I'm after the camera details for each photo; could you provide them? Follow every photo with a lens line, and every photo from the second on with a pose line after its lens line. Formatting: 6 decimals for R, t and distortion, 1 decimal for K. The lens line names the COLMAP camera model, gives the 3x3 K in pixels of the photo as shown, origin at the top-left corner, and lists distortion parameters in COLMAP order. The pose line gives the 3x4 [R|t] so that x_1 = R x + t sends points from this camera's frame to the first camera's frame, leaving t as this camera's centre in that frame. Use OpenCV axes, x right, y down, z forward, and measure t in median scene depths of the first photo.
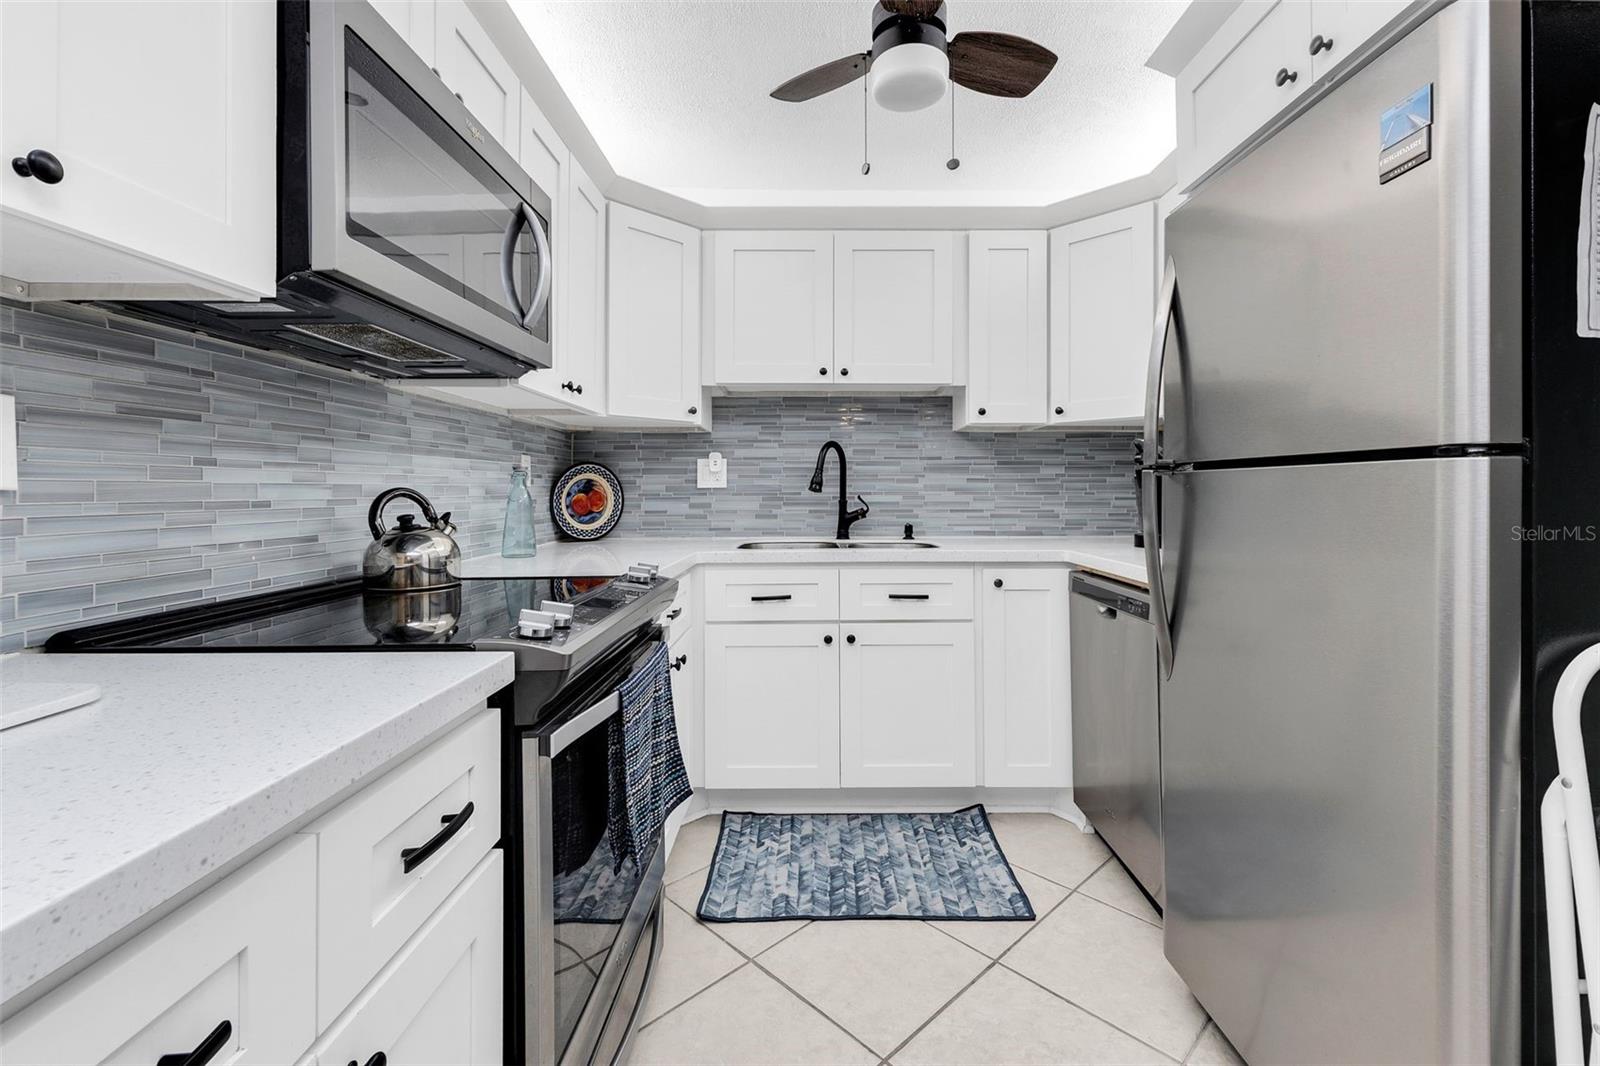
lens RADIAL K [[705.7, 0, 820.4], [0, 705.7, 486.9], [0, 0, 1]] dist [0.005743, 0.000178]
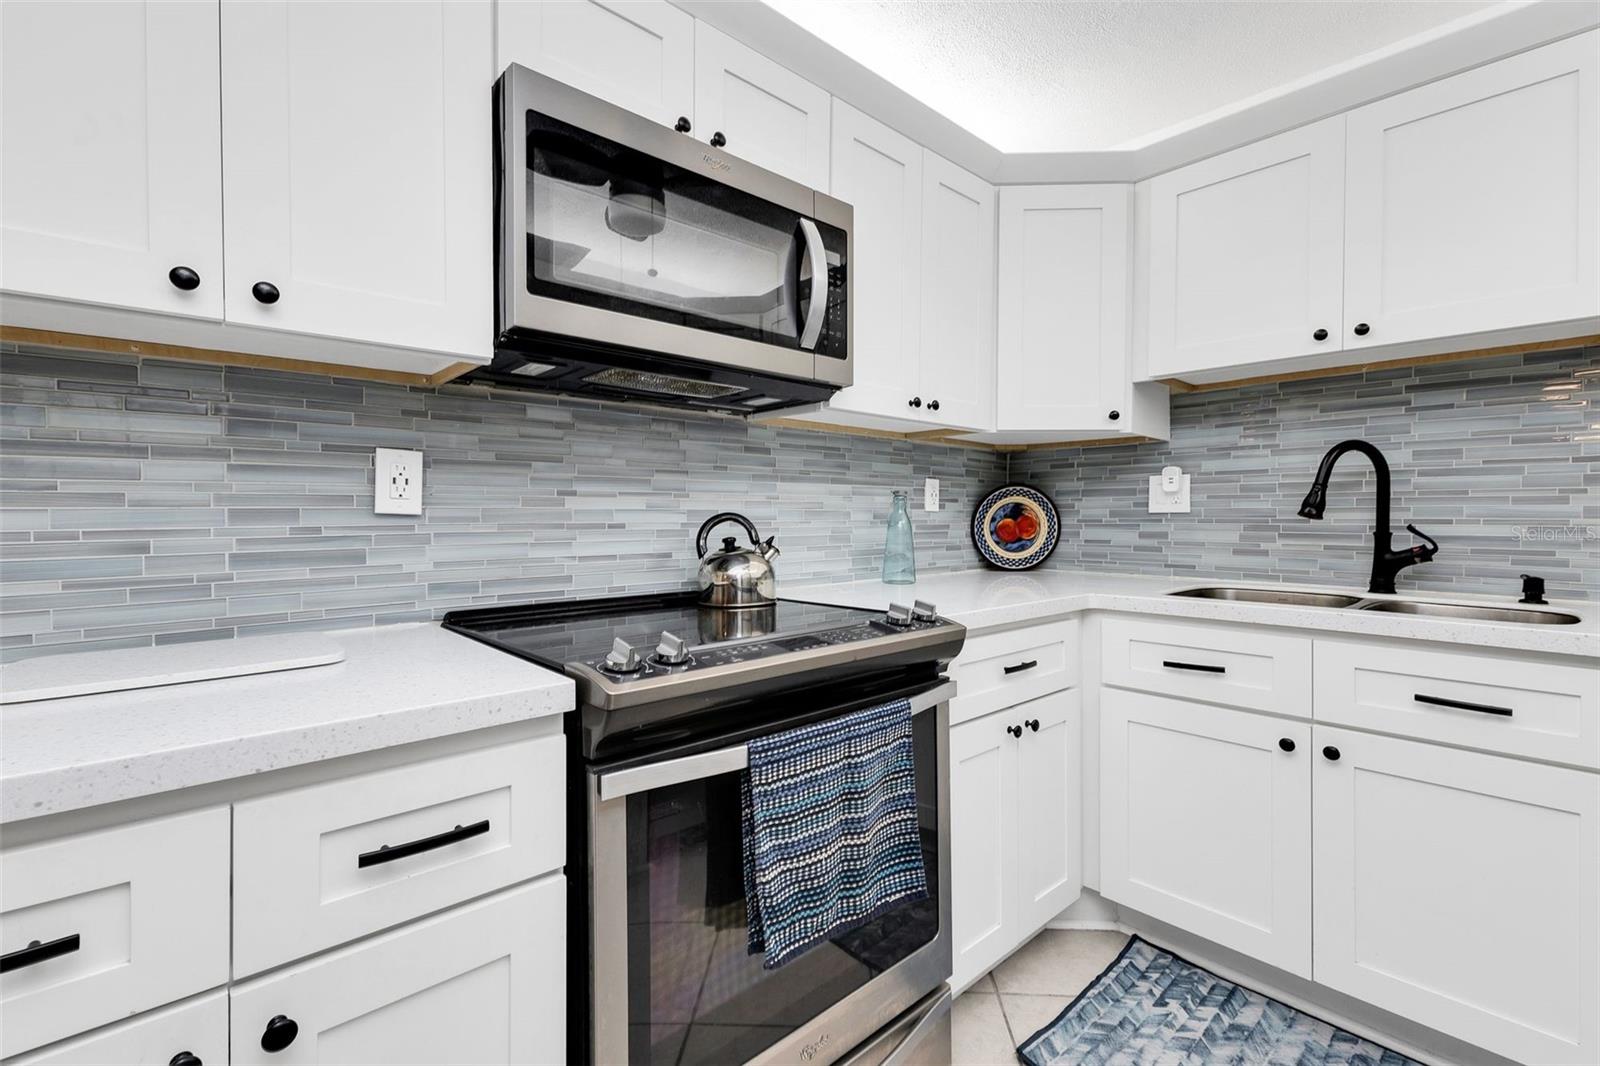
lens RADIAL K [[705.0, 0, 794.1], [0, 705.0, 516.0], [0, 0, 1]] dist [0.005950, -0.000337]
pose [[0.667055, 0.004281, -0.744997, 0.195296], [0.001096, 0.999977, 0.006728, -0.000532], [0.745008, -0.005304, 0.667034, 0.226489]]
